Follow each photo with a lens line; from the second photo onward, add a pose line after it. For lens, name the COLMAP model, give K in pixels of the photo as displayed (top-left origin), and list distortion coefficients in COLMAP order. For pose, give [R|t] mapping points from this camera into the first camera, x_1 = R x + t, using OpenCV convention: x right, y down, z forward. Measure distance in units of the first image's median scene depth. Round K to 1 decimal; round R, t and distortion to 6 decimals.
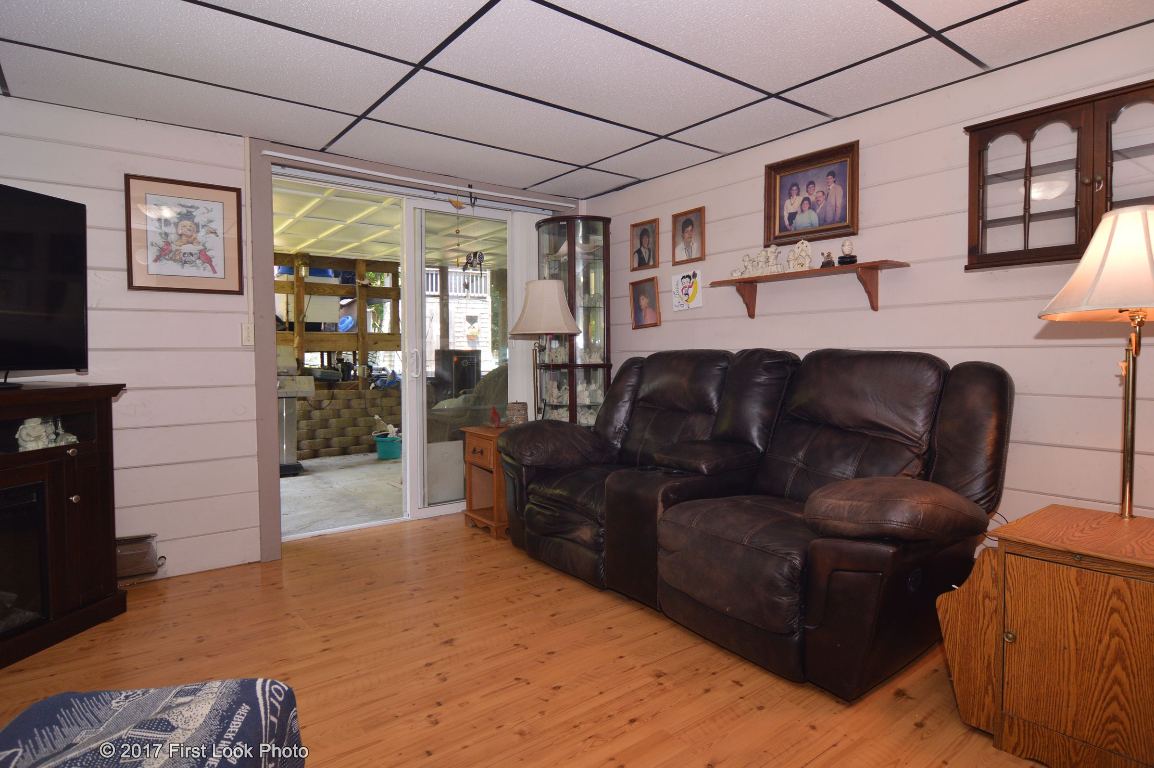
lens RADIAL K [[646.4, 0, 577.0], [0, 646.4, 384.0], [0, 0, 1]] dist [-0.016621, -0.001877]
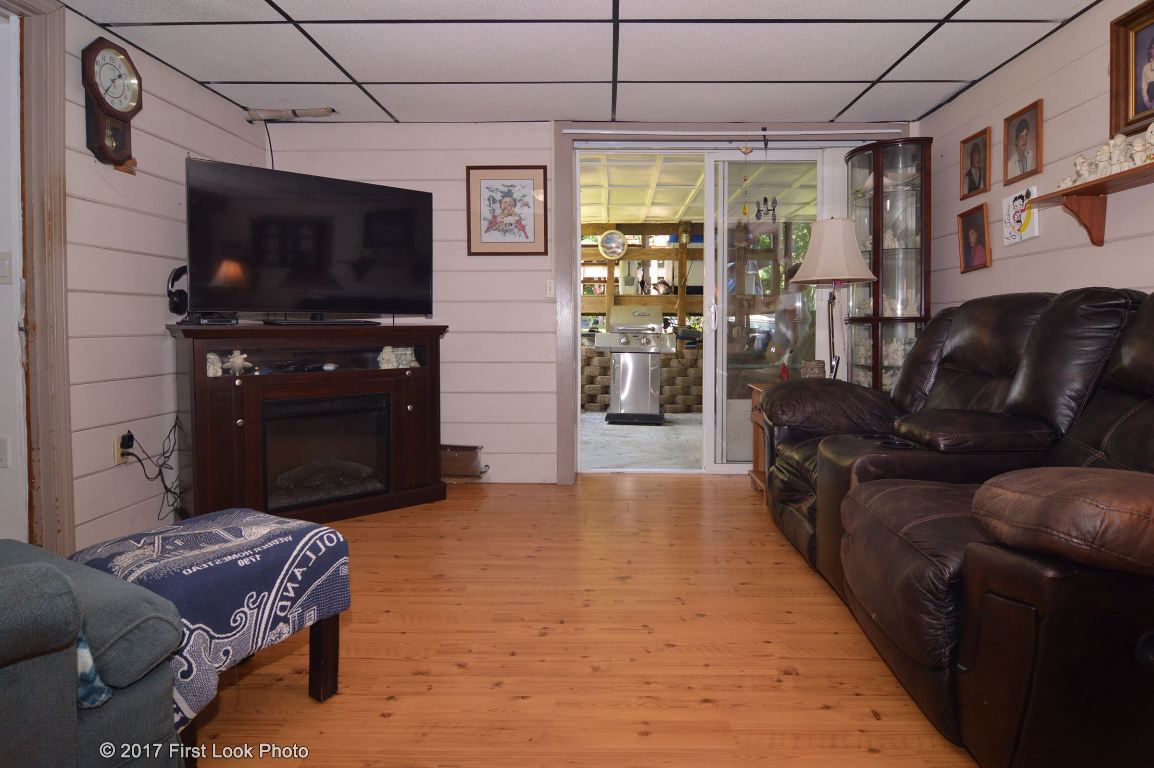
lens RADIAL K [[652.5, 0, 580.9], [0, 652.5, 351.1], [0, 0, 1]] dist [-0.002656, -0.014897]
pose [[0.770906, 0.031627, -0.636163, 0.299852], [-0.036482, 0.999319, 0.005472, 0.028830], [0.635903, 0.018991, 0.771535, 0.117224]]
